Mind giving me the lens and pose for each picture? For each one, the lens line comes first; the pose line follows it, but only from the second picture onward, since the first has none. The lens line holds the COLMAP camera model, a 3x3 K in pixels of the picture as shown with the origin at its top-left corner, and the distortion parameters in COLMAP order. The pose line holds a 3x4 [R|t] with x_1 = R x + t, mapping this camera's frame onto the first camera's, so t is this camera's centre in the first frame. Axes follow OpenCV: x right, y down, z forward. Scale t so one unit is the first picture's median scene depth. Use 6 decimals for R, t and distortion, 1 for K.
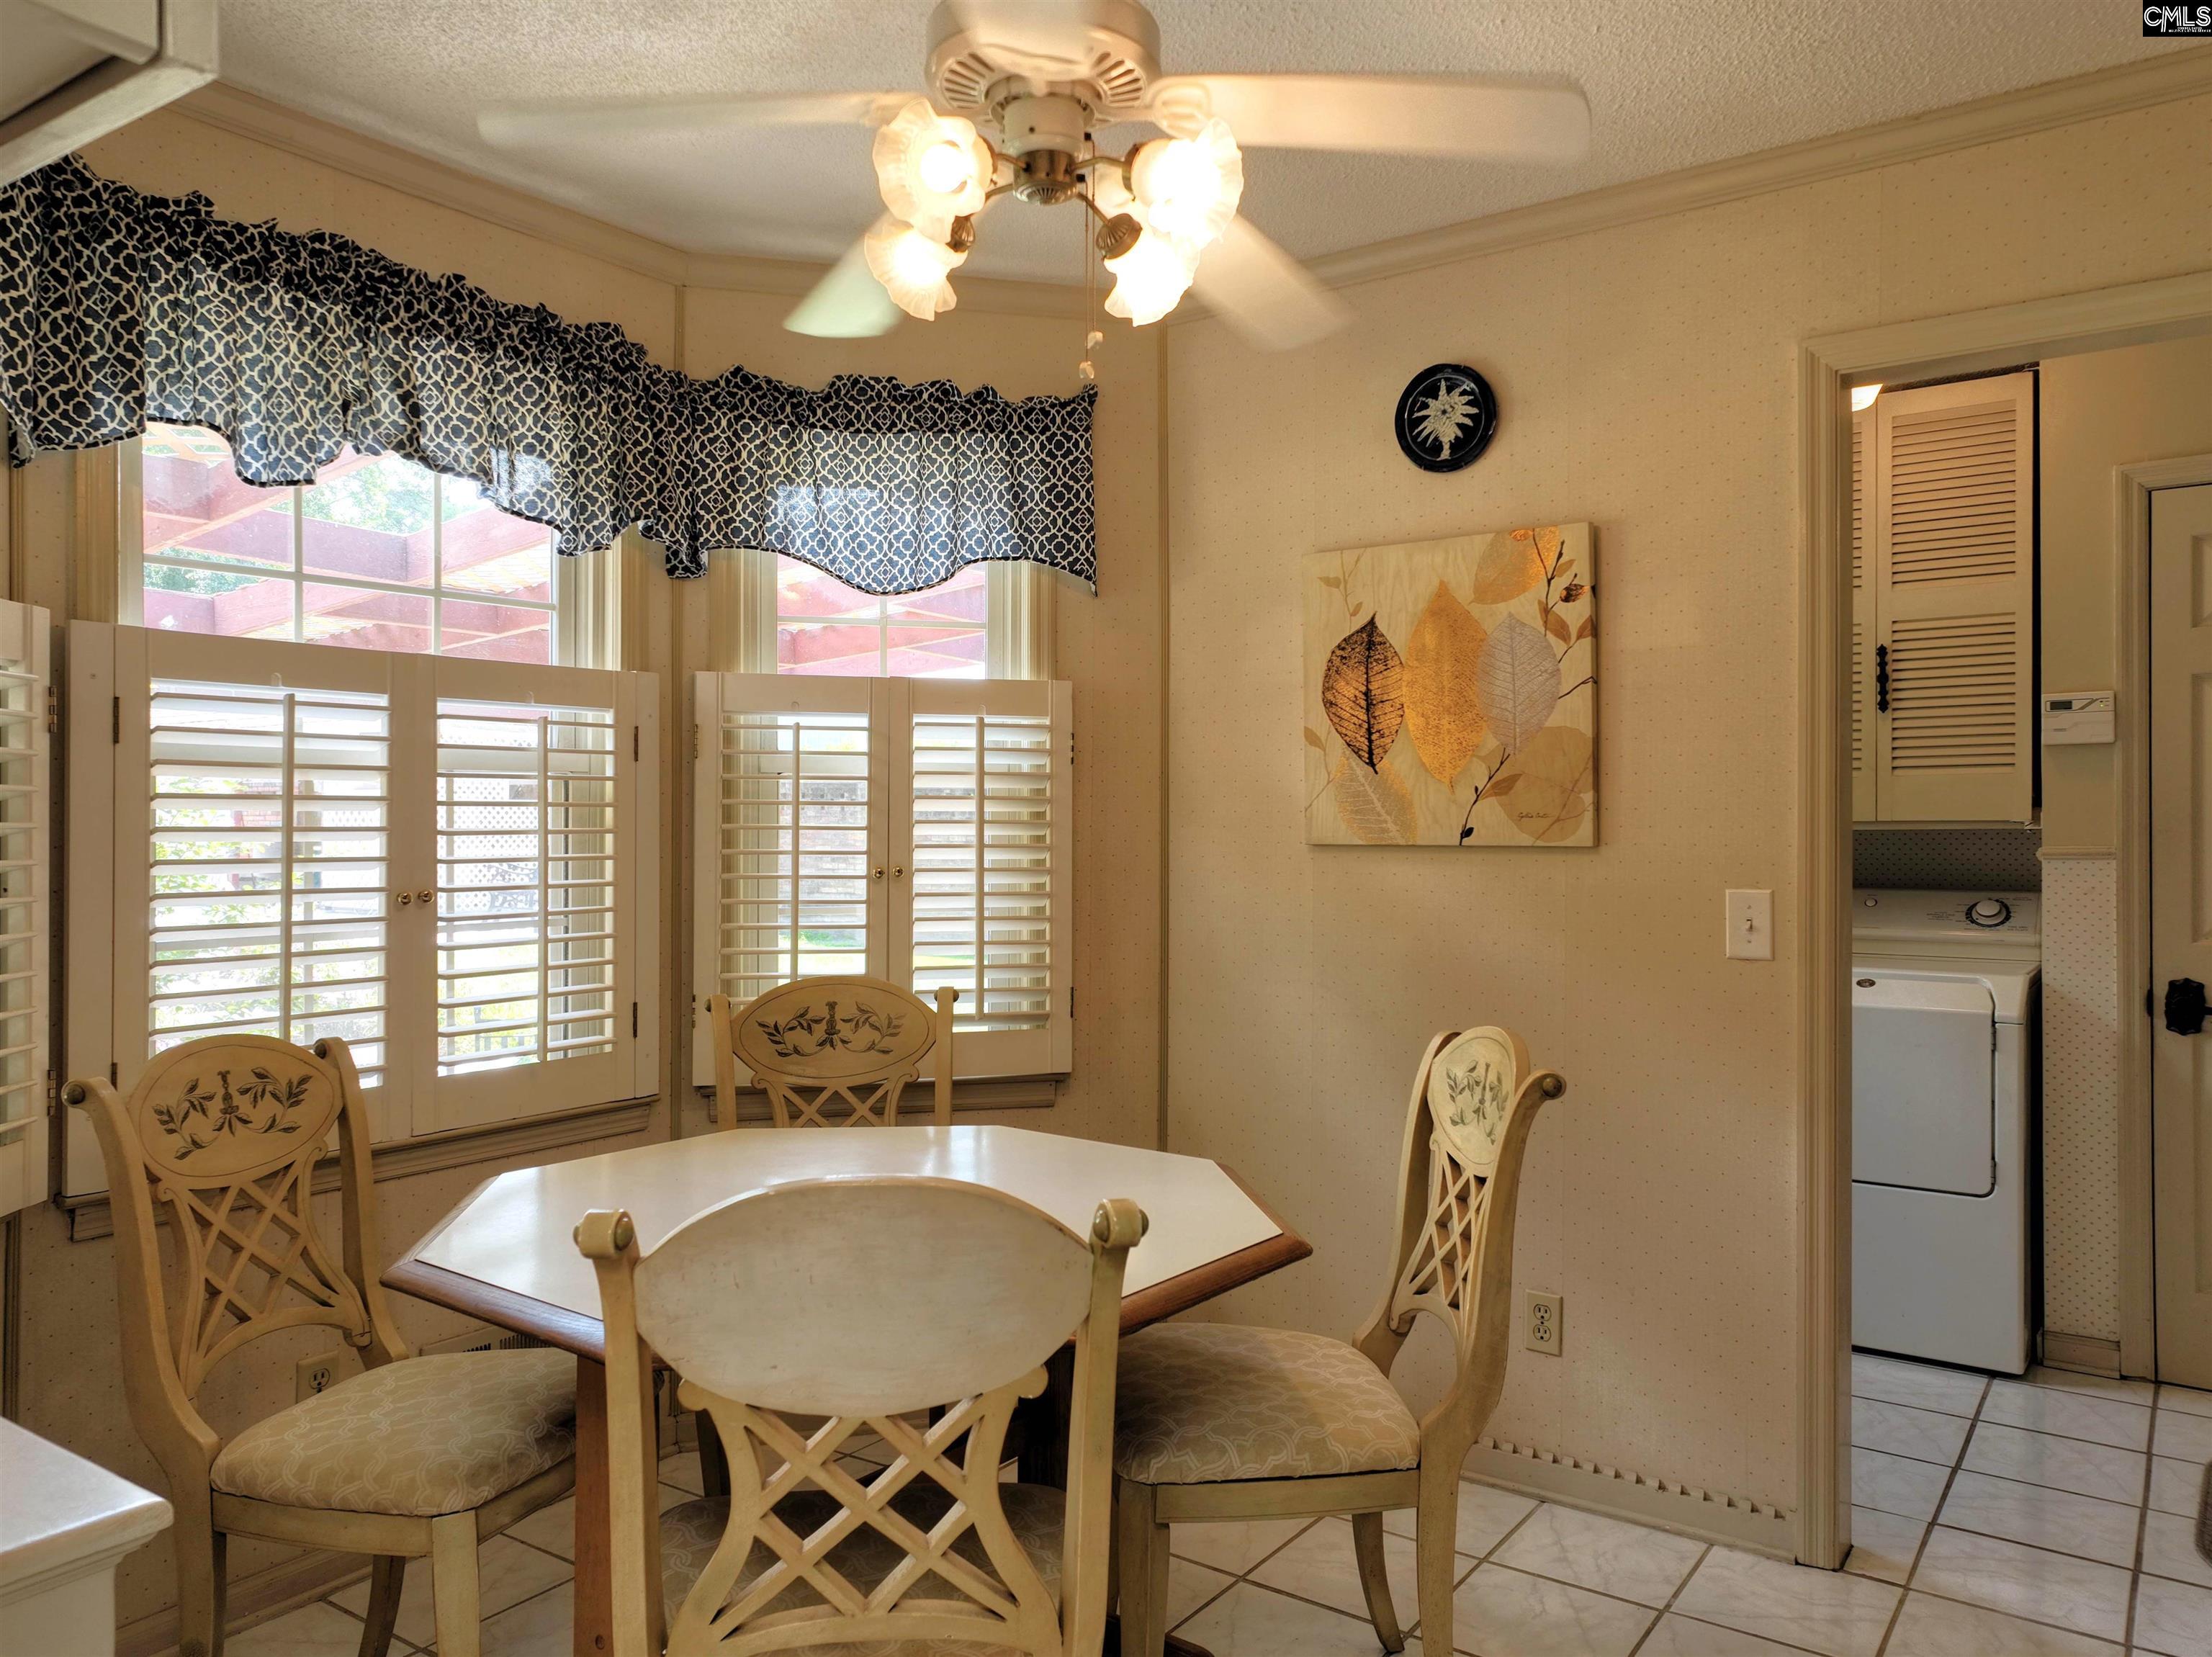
lens RADIAL K [[1556.9, 0, 1109.2], [0, 1556.9, 818.2], [0, 0, 1]] dist [-0.003398, 0.019058]
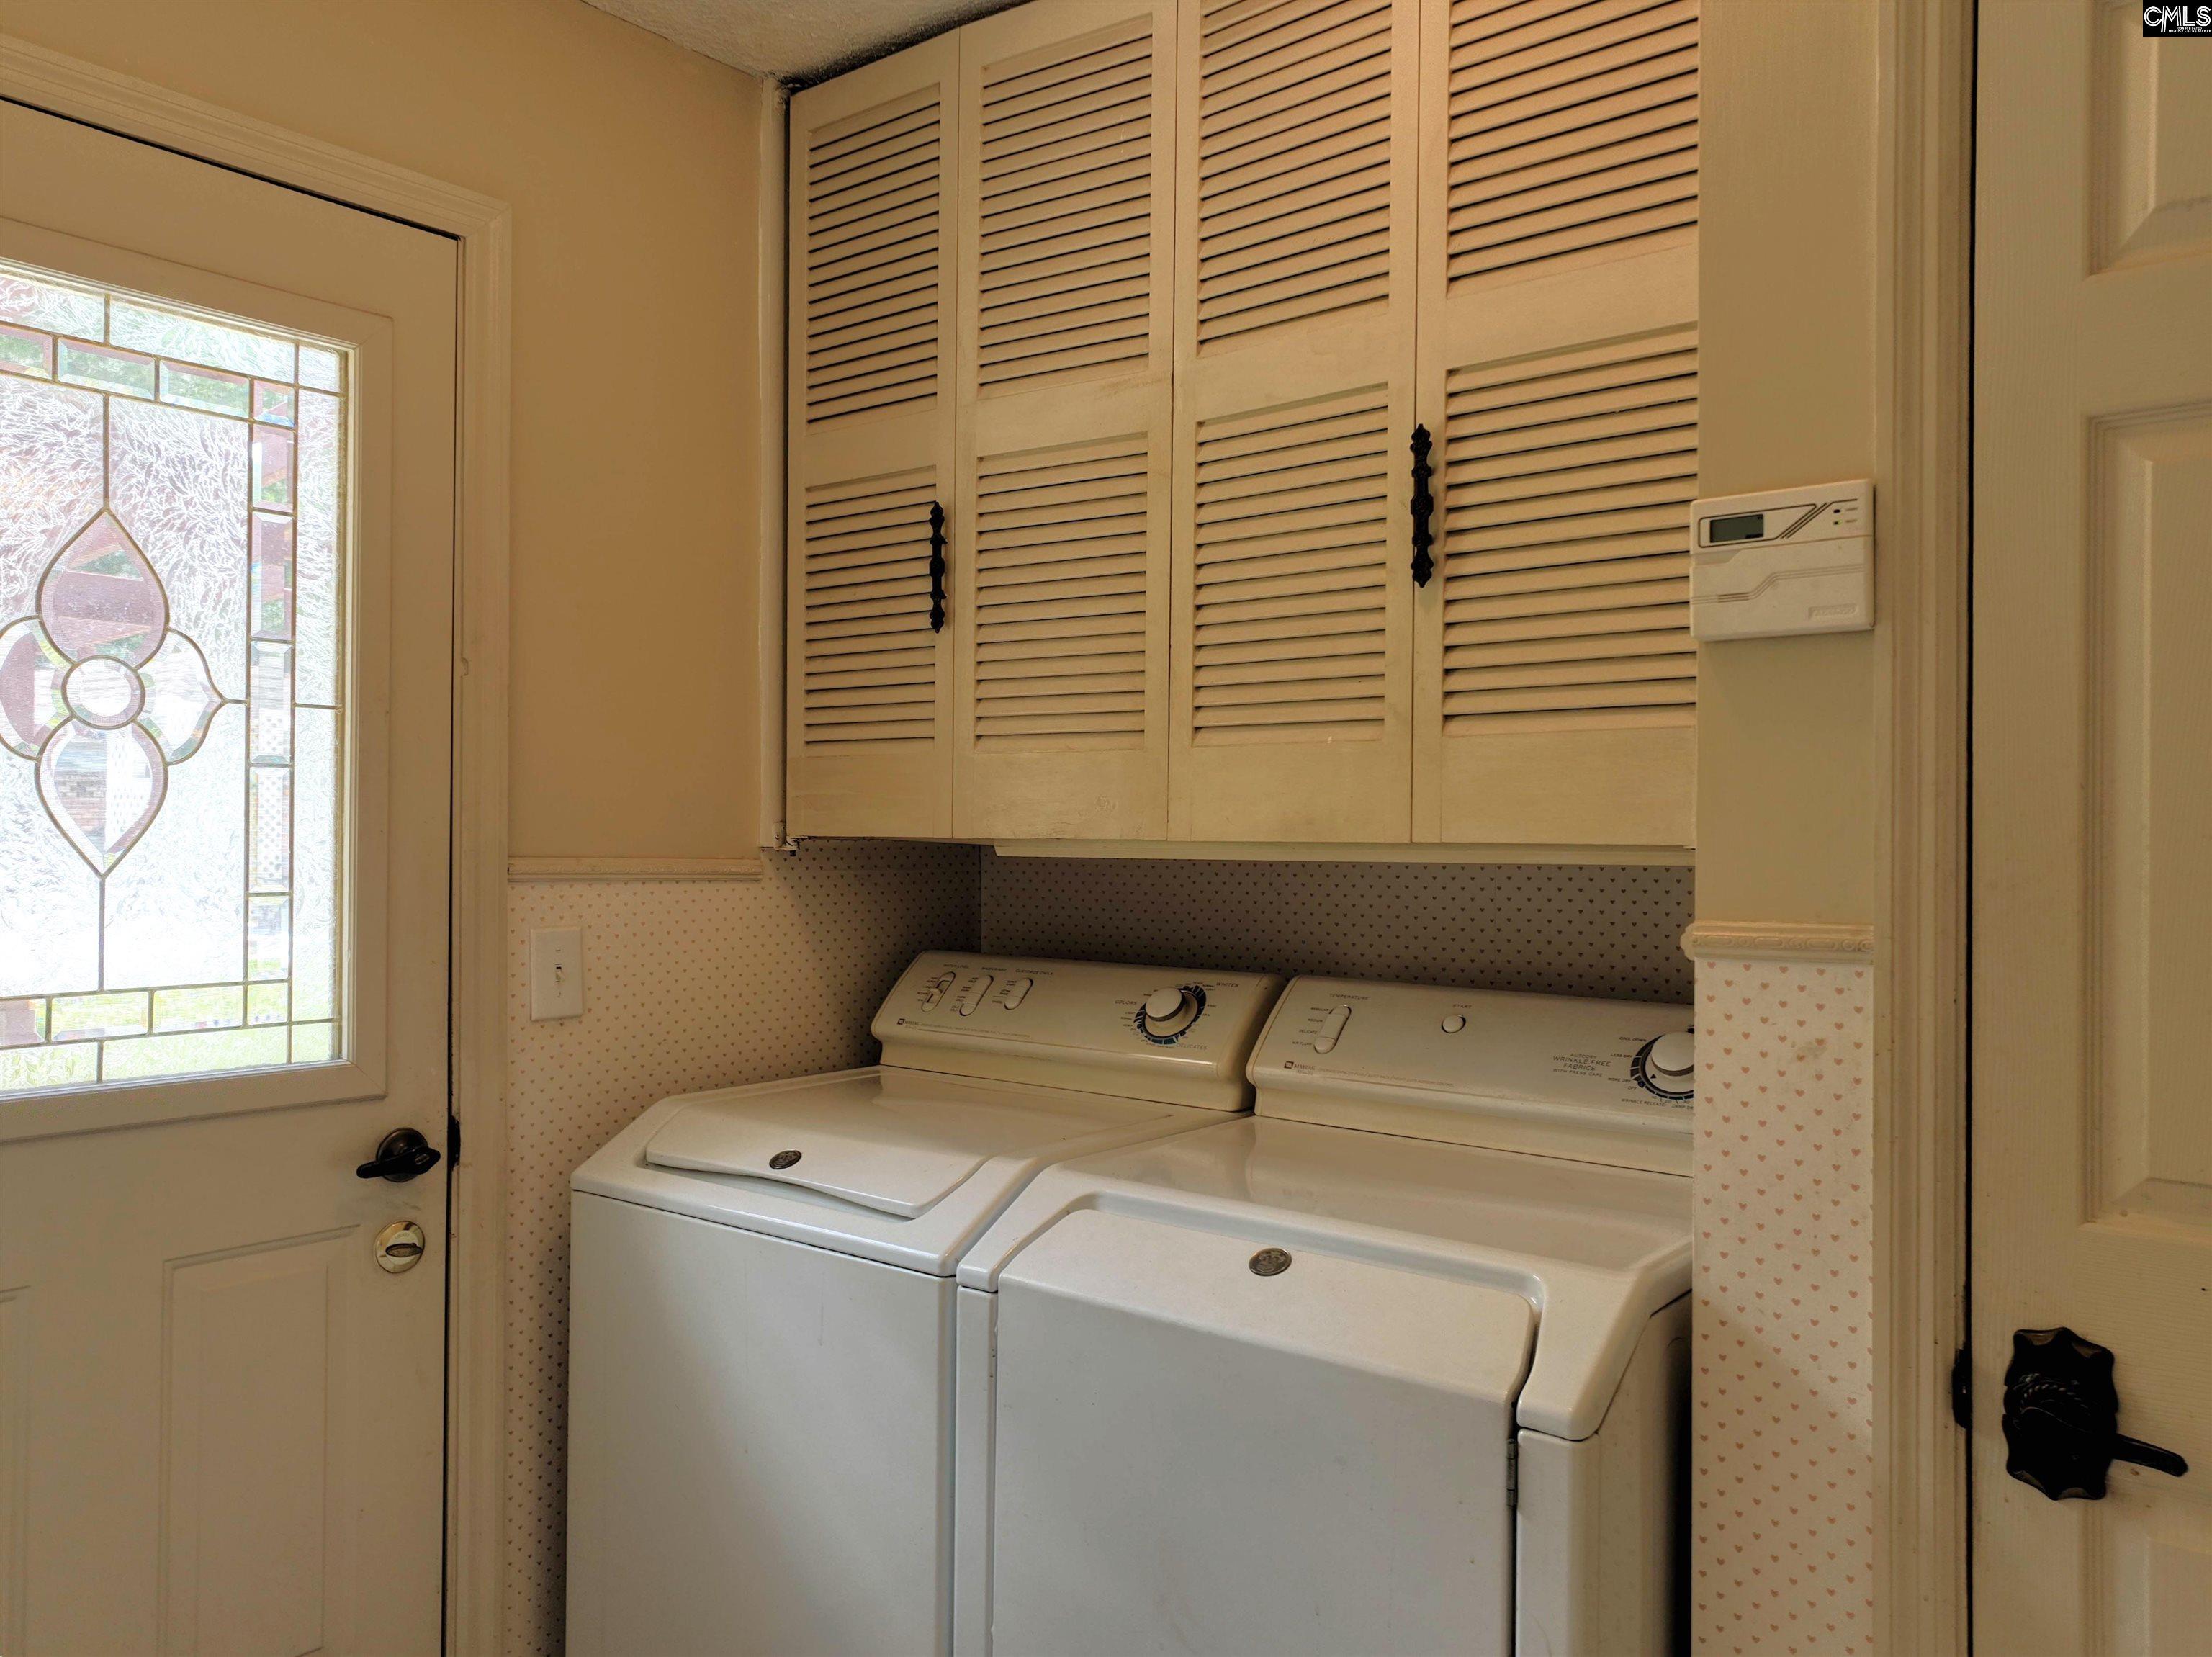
lens RADIAL K [[1639.1, 0, 1104.5], [0, 1639.1, 818.8], [0, 0, 1]] dist [0.002930, 0.005603]
pose [[0.998326, 0.005652, -0.057564, 0.490249], [-0.005662, 0.999984, -0.000009, -0.004941], [0.057563, 0.000335, 0.998342, 0.619132]]
